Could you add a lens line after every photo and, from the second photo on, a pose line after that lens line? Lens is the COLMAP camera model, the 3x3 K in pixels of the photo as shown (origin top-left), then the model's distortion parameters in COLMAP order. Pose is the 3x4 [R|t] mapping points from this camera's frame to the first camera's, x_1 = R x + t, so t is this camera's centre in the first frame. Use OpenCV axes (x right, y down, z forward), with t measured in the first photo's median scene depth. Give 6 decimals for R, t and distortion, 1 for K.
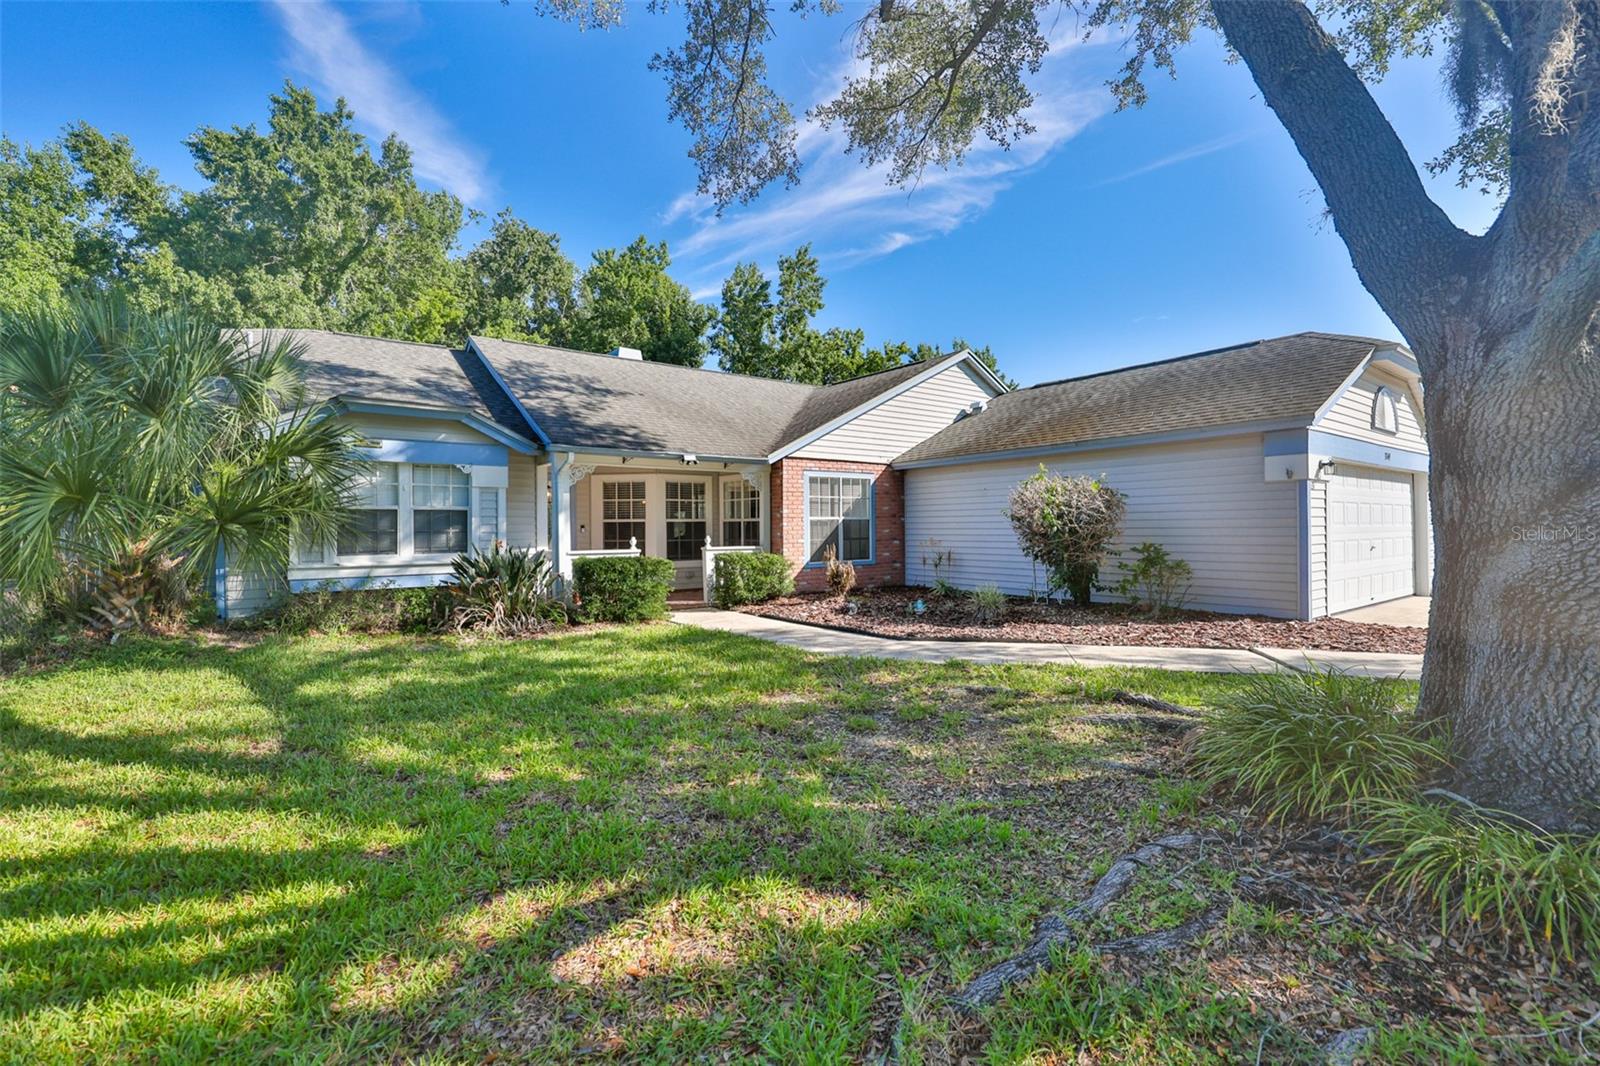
lens RADIAL K [[683.2, 0, 803.0], [0, 683.2, 529.4], [0, 0, 1]] dist [-0.000032, -0.000587]
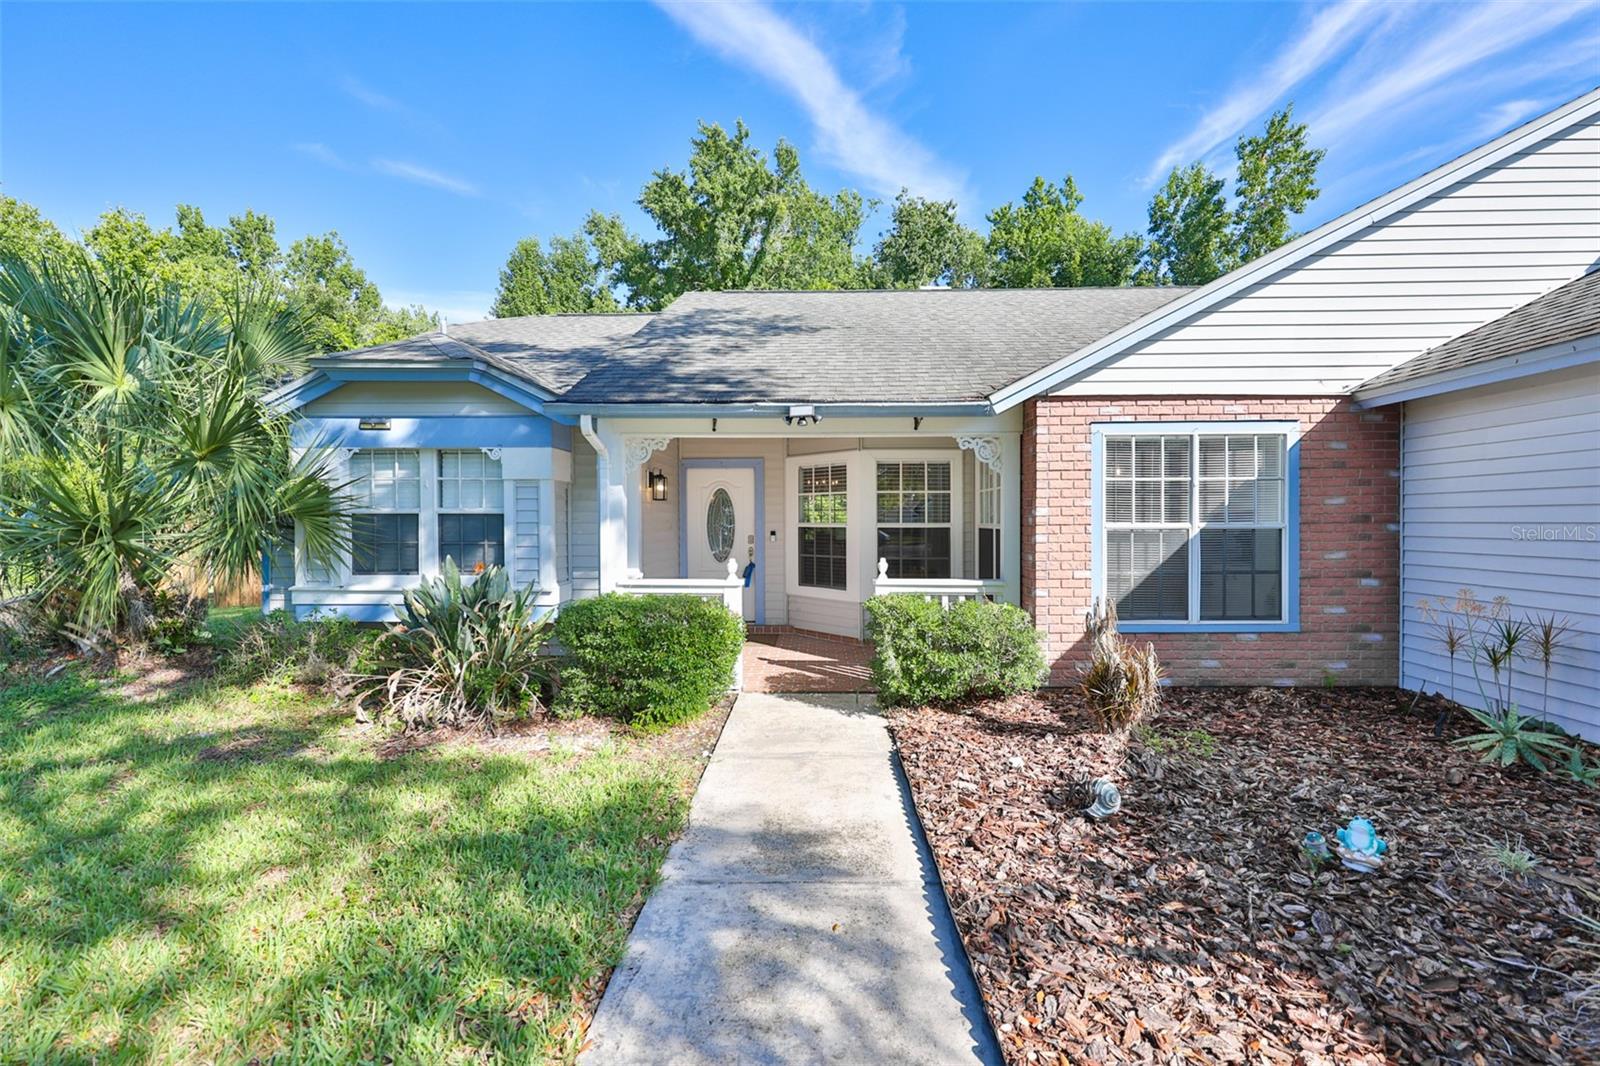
lens RADIAL K [[683.2, 0, 793.0], [0, 683.2, 523.9], [0, 0, 1]] dist [-0.000032, -0.000587]
pose [[0.787211, 0.008933, -0.616619, 0.116960], [-0.005926, 0.999958, 0.006921, -0.017814], [0.616656, -0.001794, 0.787231, 0.458086]]
